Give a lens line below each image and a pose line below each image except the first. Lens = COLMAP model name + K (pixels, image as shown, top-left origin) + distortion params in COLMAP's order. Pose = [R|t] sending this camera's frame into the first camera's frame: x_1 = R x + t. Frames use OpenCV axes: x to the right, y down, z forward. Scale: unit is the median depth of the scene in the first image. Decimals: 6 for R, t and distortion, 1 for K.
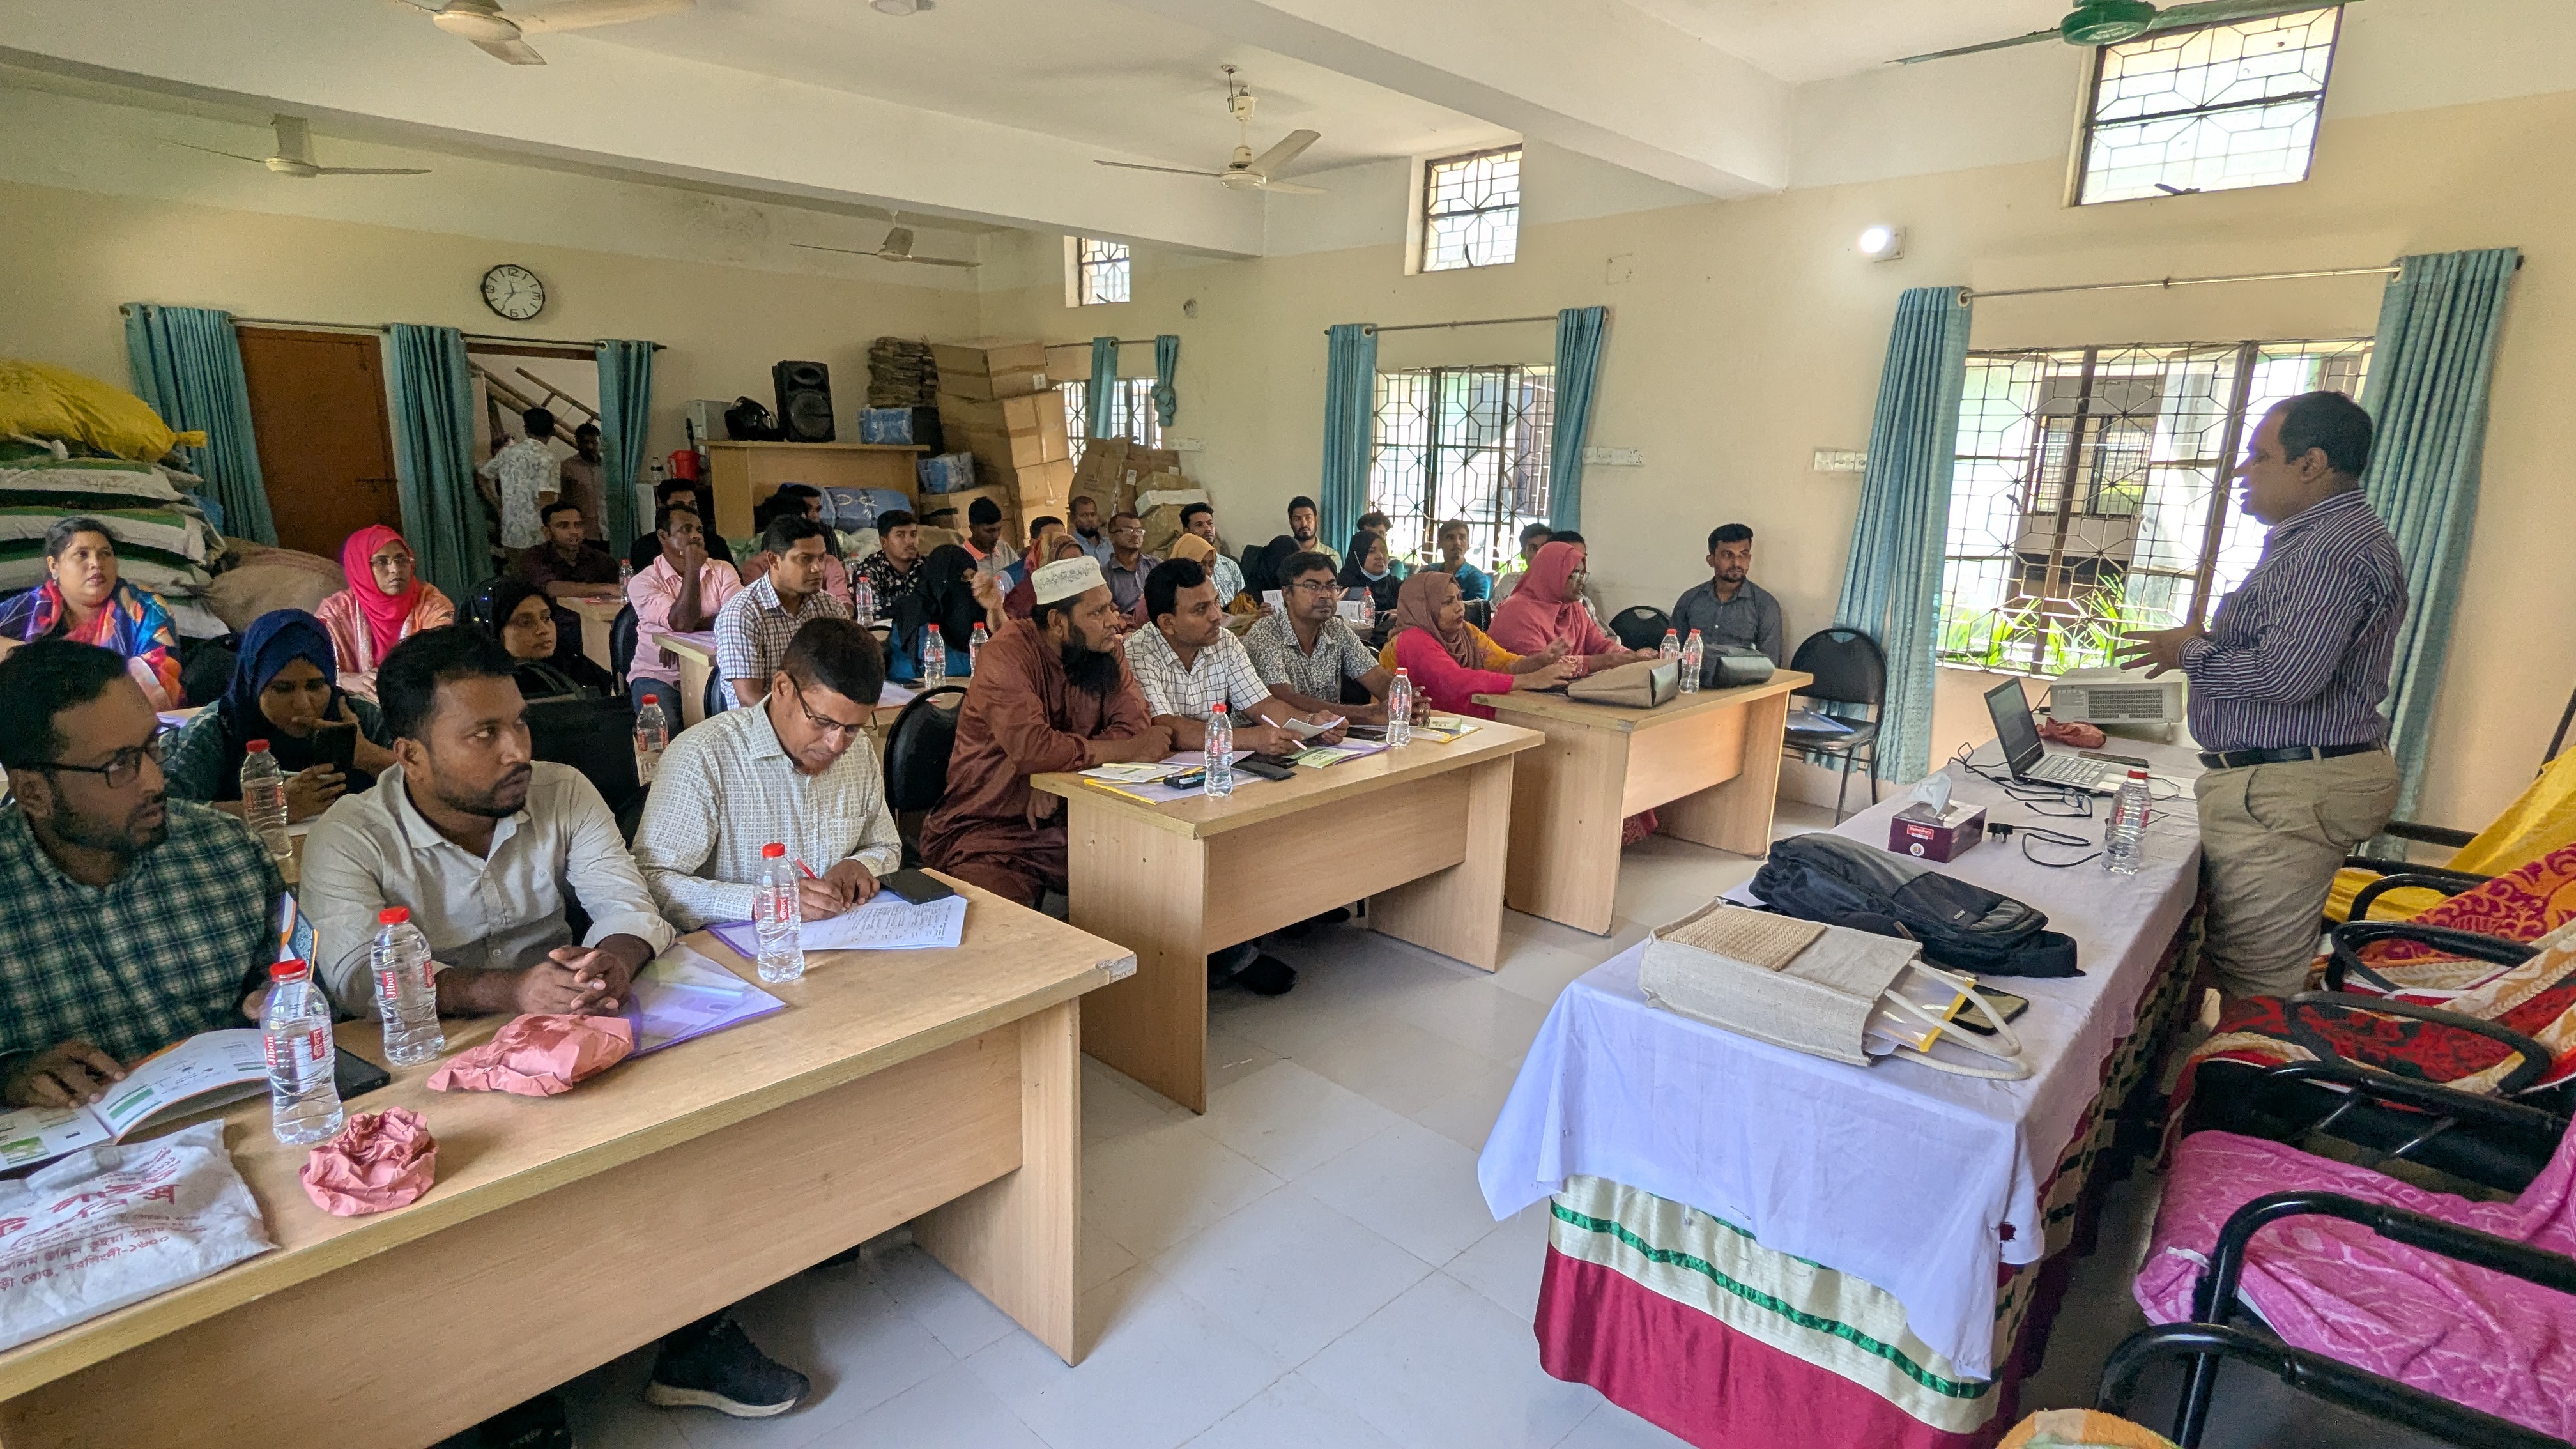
lens RADIAL K [[1291.8, 0, 1288.0], [0, 1291.8, 724.5], [0, 0, 1]] dist [0.017872, 0.000590]
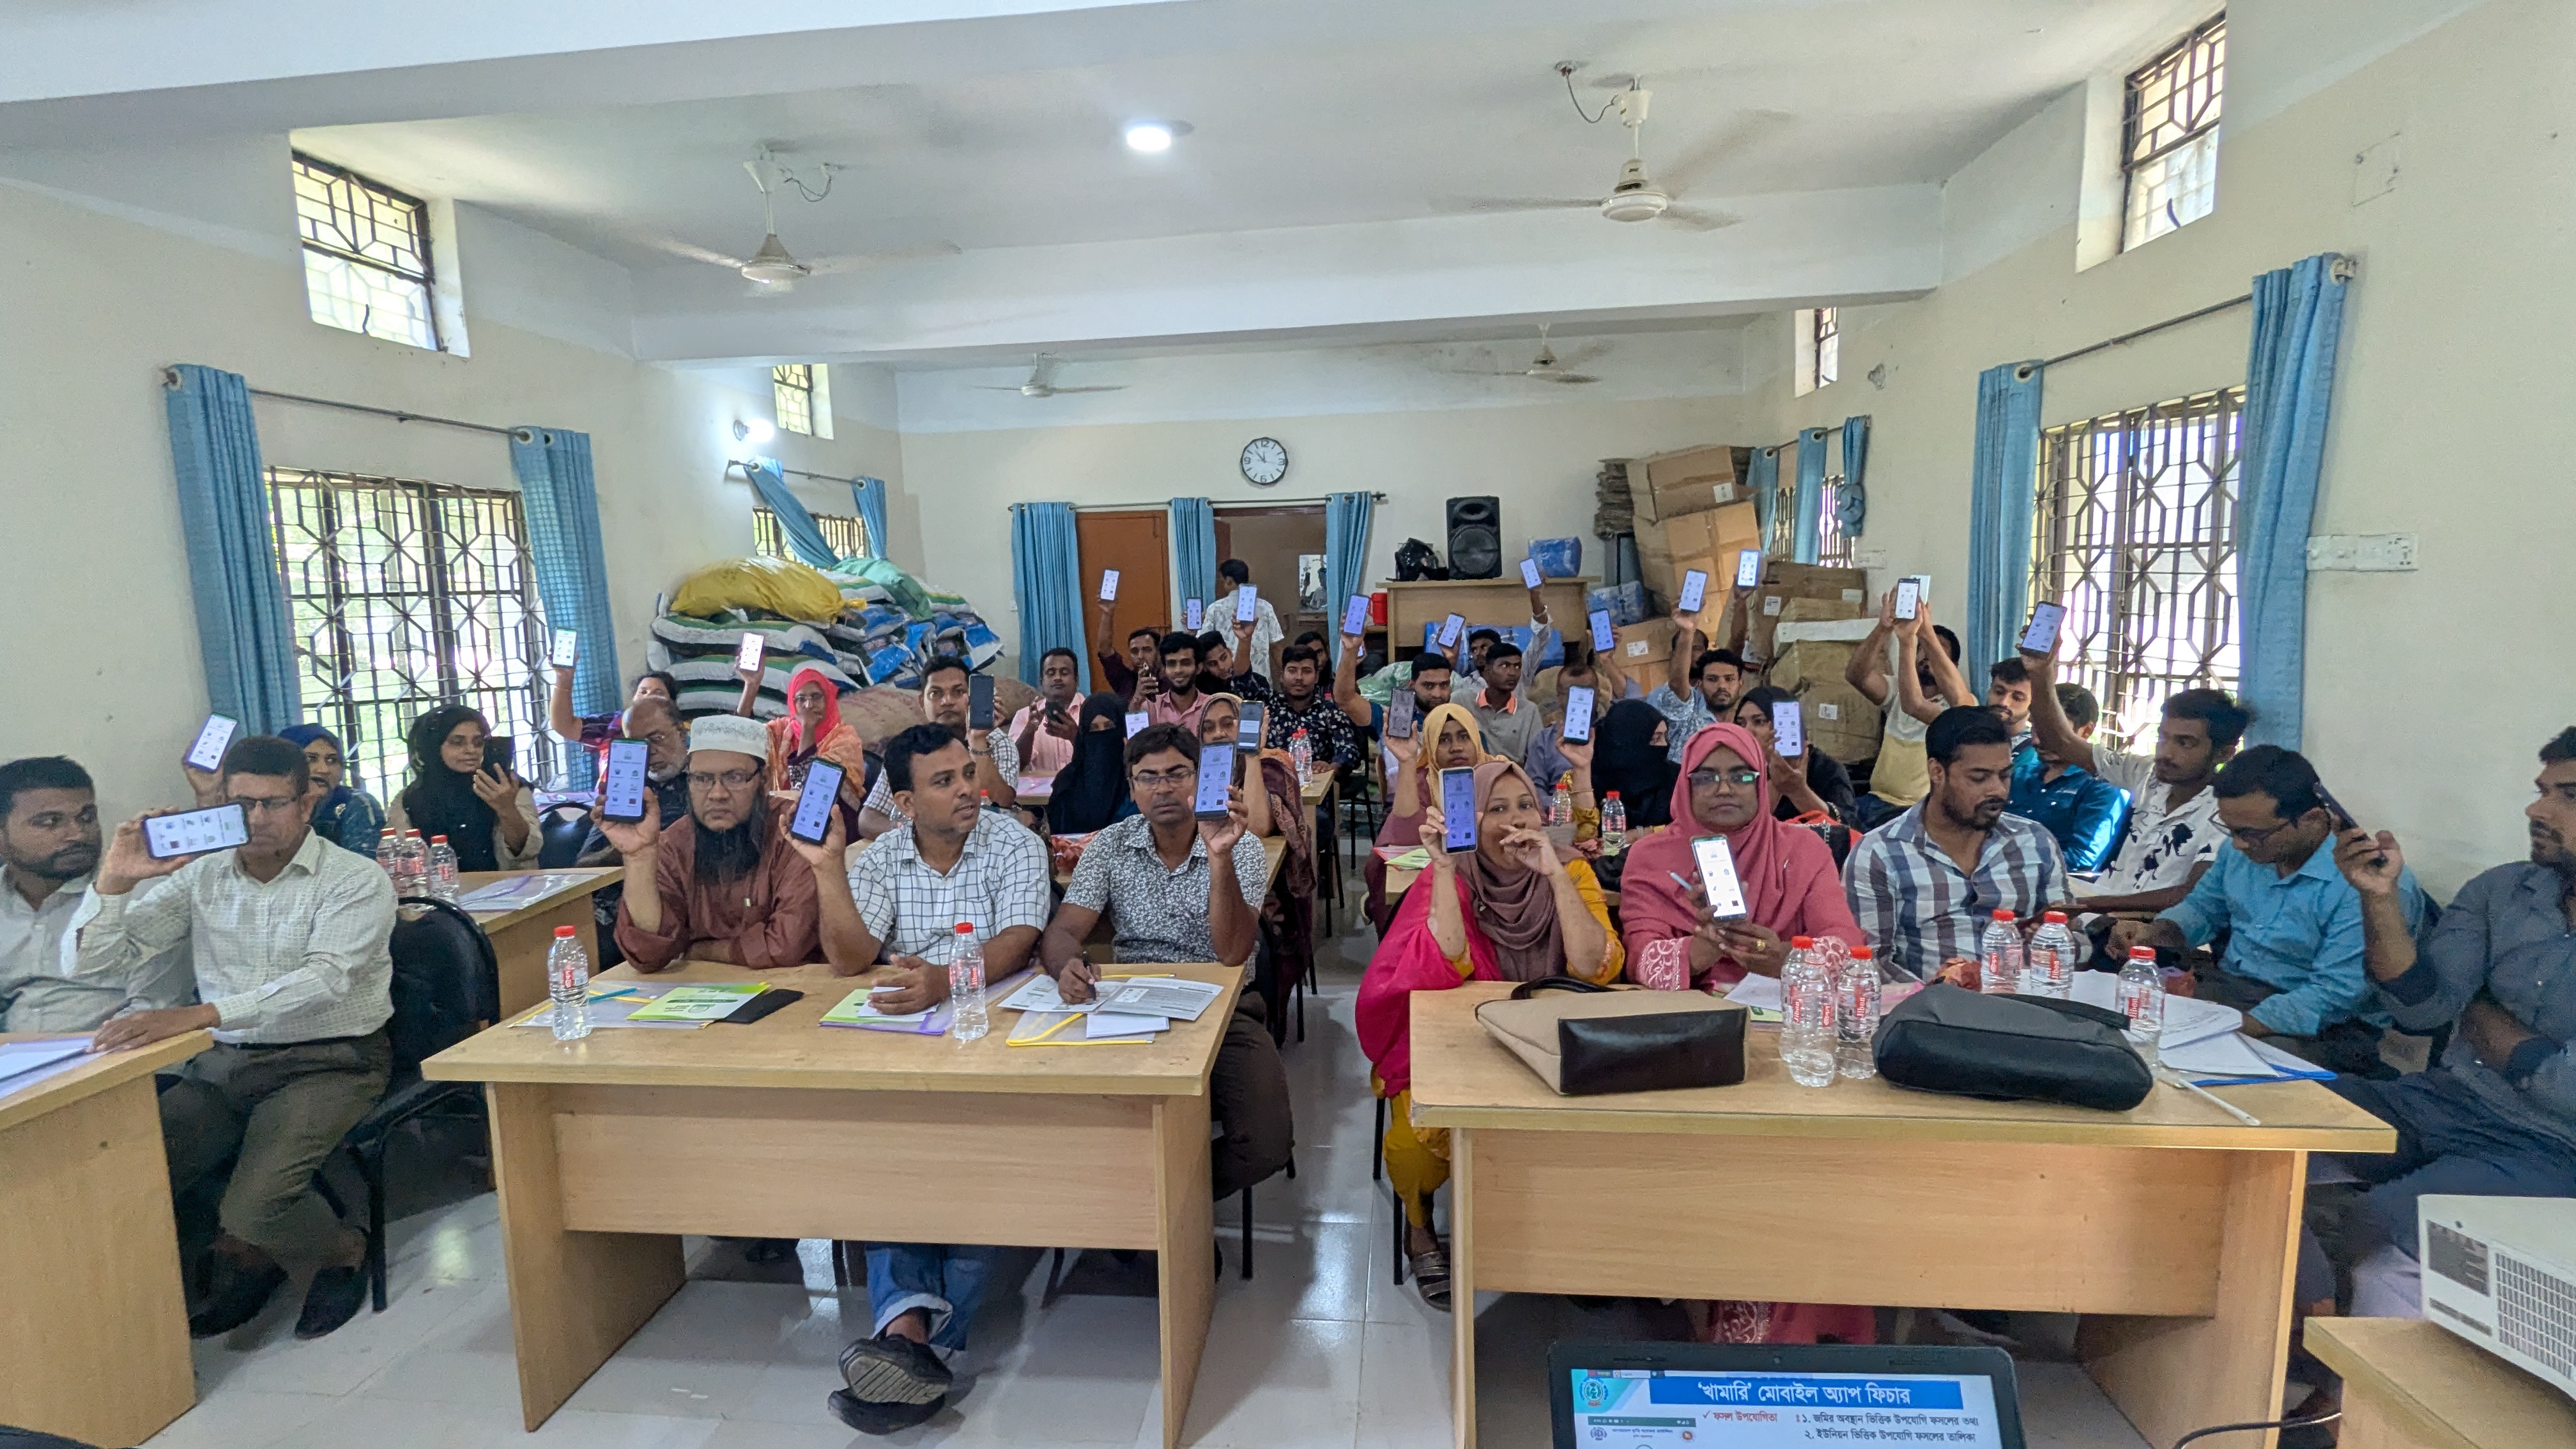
lens RADIAL K [[1327.9, 0, 1288.0], [0, 1327.9, 724.5], [0, 0, 1]] dist [-0.005147, -0.000387]
pose [[0.585272, 0.052255, -0.809151, 0.397164], [-0.131772, 0.990785, -0.031328, -0.072705], [0.800058, 0.124958, 0.586765, 0.382670]]
